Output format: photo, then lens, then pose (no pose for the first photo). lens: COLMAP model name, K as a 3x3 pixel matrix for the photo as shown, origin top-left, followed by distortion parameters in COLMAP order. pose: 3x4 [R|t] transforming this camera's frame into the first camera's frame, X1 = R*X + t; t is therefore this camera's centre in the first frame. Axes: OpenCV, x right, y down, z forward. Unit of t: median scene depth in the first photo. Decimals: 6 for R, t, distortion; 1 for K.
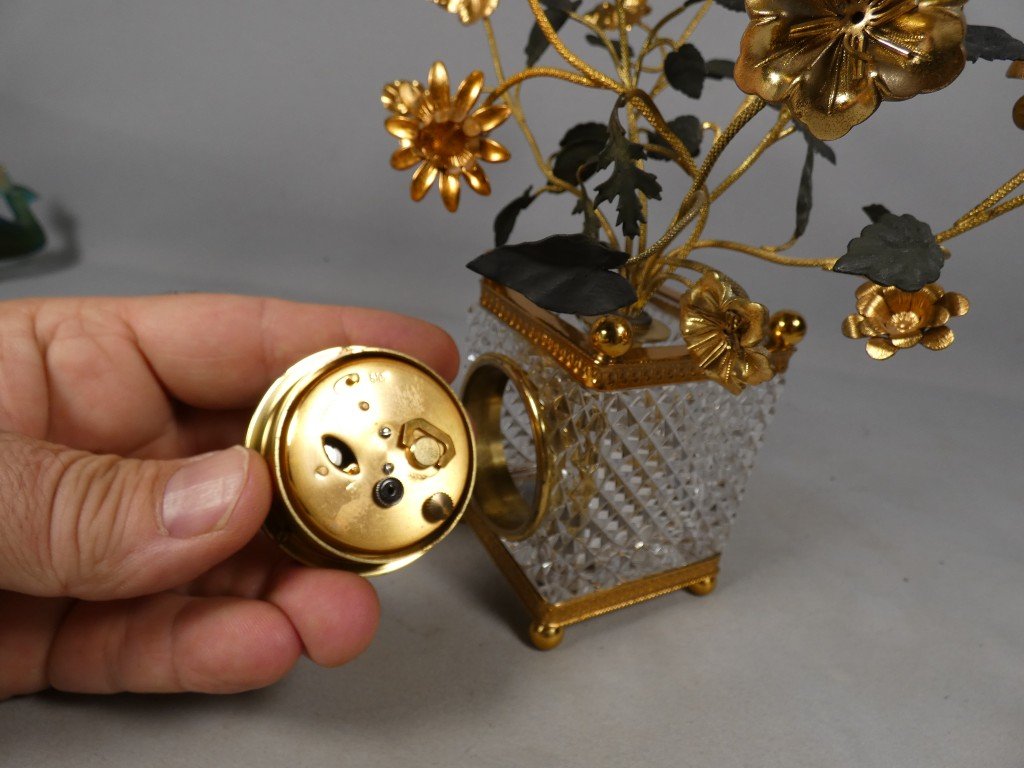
lens RADIAL K [[621.2, 0, 512.0], [0, 621.2, 384.0], [0, 0, 1]] dist [-0.003118, -0.001891]
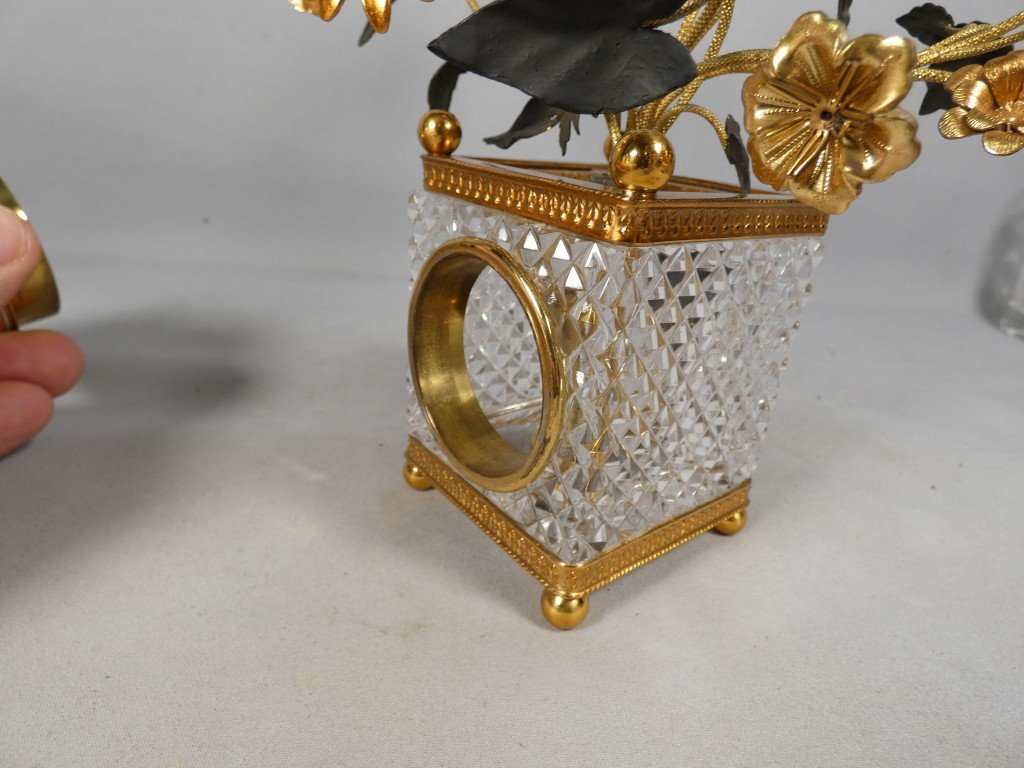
lens RADIAL K [[621.2, 0, 512.0], [0, 621.2, 384.0], [0, 0, 1]] dist [-0.003118, -0.001891]
pose [[0.983261, -0.110762, 0.144669, -0.095819], [0.110291, 0.993835, 0.011294, 0.125657], [-0.145029, 0.004851, 0.989416, 0.284735]]
